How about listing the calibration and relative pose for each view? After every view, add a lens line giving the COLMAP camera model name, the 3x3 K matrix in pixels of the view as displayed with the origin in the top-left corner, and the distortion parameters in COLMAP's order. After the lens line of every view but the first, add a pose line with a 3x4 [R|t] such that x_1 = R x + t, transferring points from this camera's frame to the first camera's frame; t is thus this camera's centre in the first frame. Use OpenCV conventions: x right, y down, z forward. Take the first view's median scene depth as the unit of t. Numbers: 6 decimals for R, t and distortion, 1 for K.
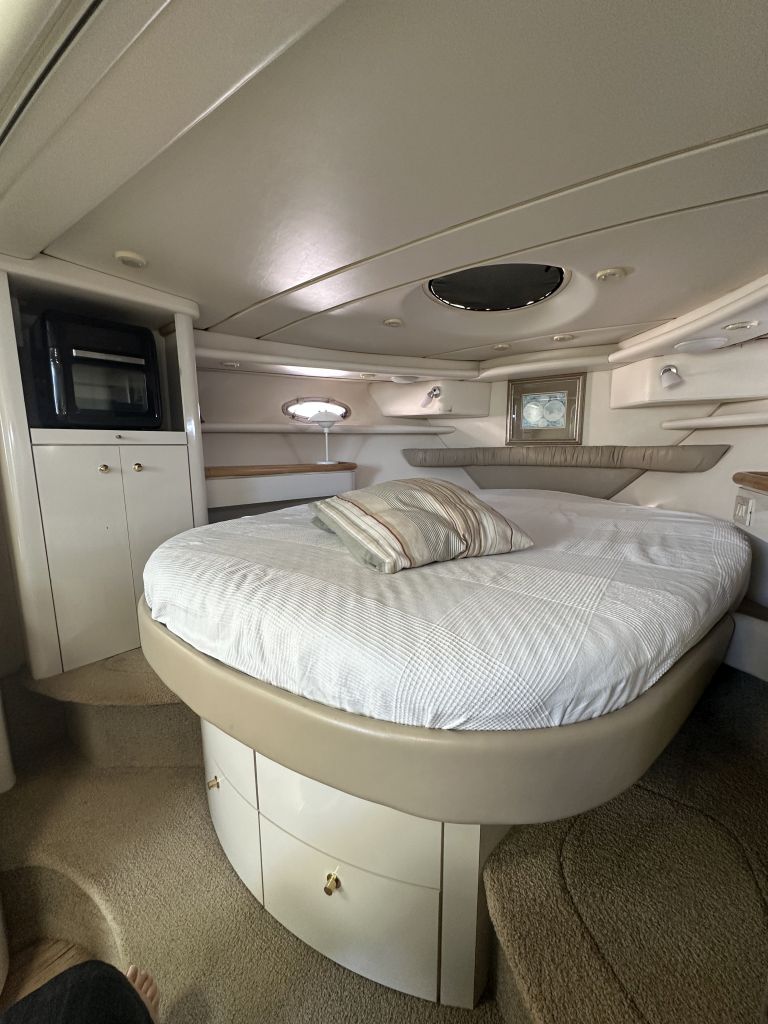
lens RADIAL K [[405.6, 0, 385.8], [0, 405.6, 511.7], [0, 0, 1]] dist [-0.001599, 0.000192]
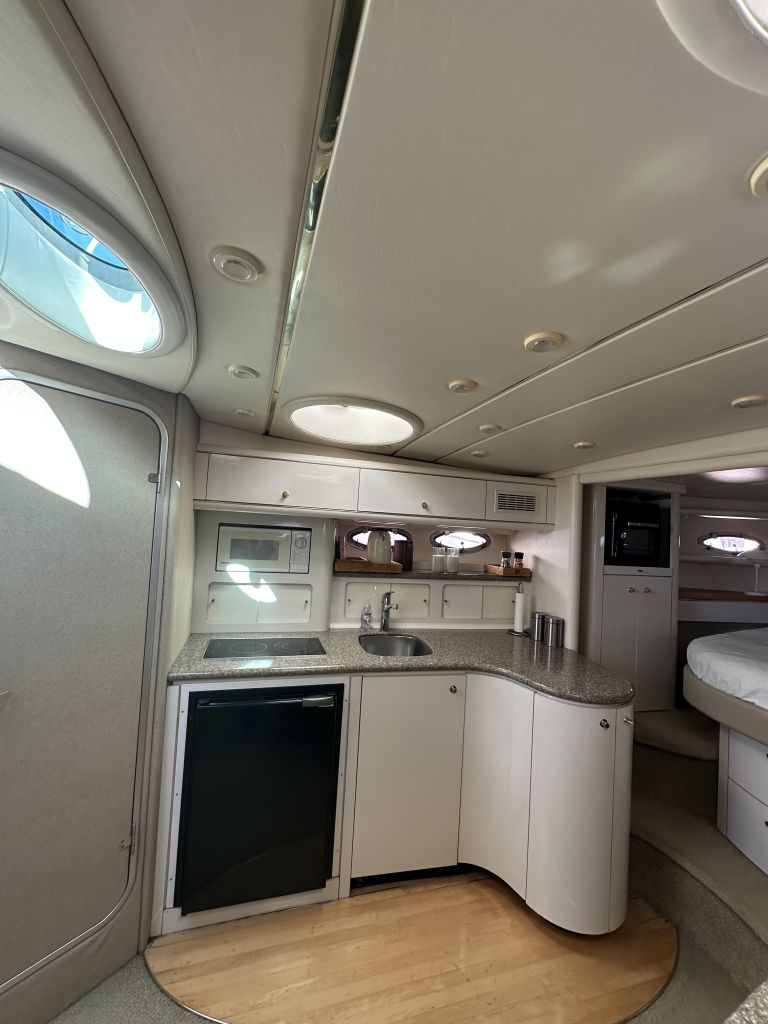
lens RADIAL K [[405.6, 0, 385.8], [0, 405.6, 511.7], [0, 0, 1]] dist [-0.001599, 0.000192]
pose [[0.813463, 0.028330, -0.580926, -0.339004], [-0.153581, 0.973825, -0.167566, 0.007630], [0.560973, 0.225528, 0.796521, -0.560257]]
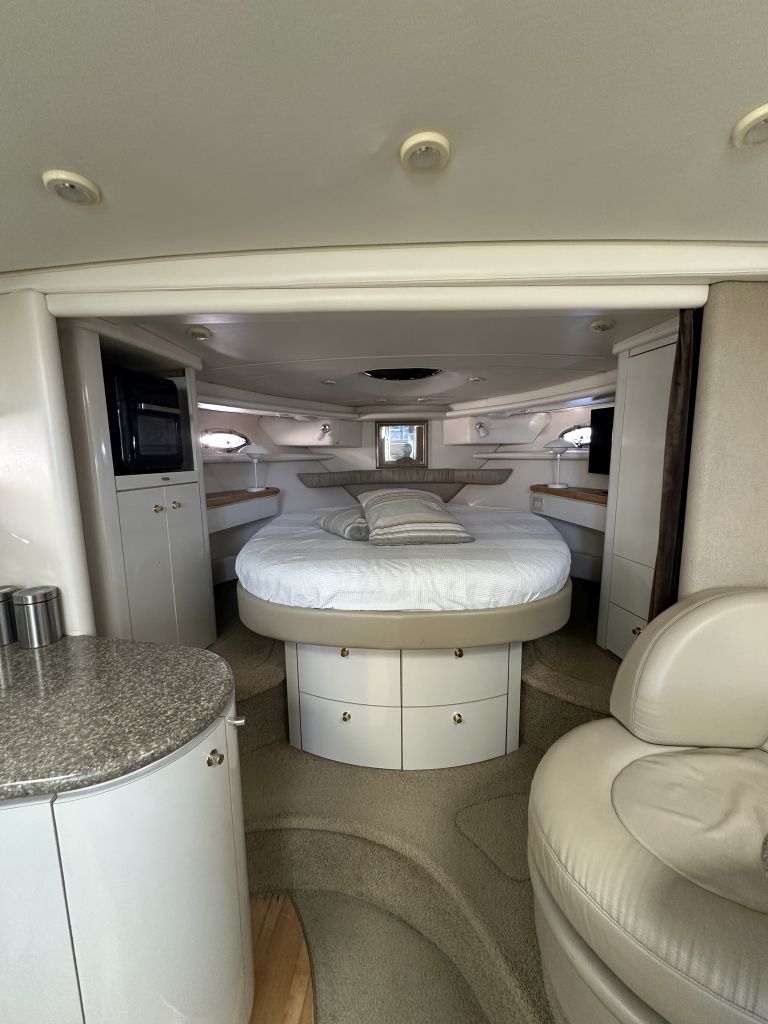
lens RADIAL K [[405.6, 0, 385.8], [0, 405.6, 511.7], [0, 0, 1]] dist [-0.001599, 0.000192]
pose [[0.830504, -0.083195, 0.550765, -0.476950], [0.098239, 0.995160, 0.002188, -0.024226], [-0.548282, 0.052290, 0.834657, -0.149657]]
